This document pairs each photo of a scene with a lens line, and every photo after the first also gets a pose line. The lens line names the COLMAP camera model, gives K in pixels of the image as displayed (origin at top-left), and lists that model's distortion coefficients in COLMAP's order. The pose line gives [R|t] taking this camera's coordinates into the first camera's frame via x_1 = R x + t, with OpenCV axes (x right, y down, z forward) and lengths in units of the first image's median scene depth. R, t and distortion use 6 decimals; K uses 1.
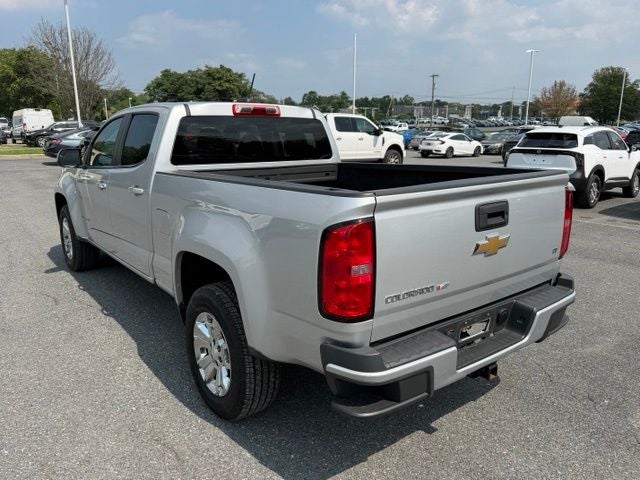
lens RADIAL K [[488.6, 0, 326.4], [0, 488.6, 239.3], [0, 0, 1]] dist [0.058593, -0.053420]
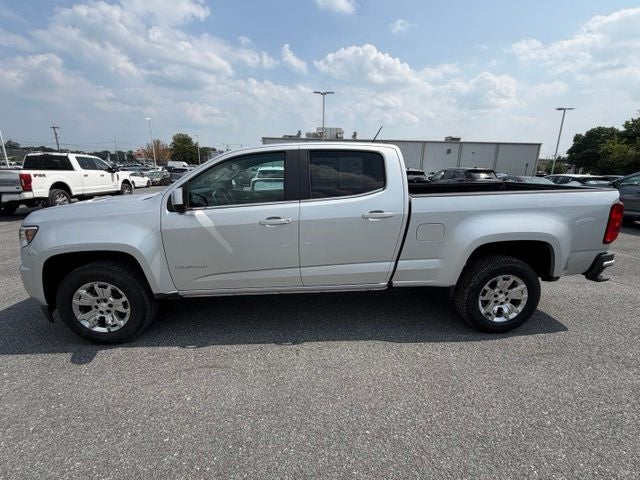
lens RADIAL K [[286.1, 0, 319.5], [0, 286.1, 241.1], [0, 0, 1]] dist [-0.003079, 0.000106]
pose [[0.568522, -0.204843, 0.796757, -1.056340], [0.182789, 0.975748, 0.120433, -0.152364], [-0.802104, 0.077170, 0.592177, 0.728088]]
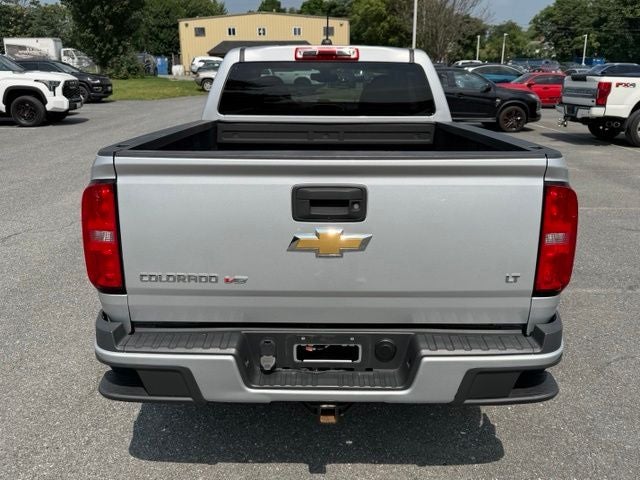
lens RADIAL K [[616.4, 0, 330.8], [0, 616.4, 238.2], [0, 0, 1]] dist [-0.023524, 0.000000]
pose [[0.784953, 0.168690, -0.596148, 0.546247], [-0.141305, 0.985604, 0.092836, -0.050259], [0.603226, 0.011367, 0.797490, 0.168768]]
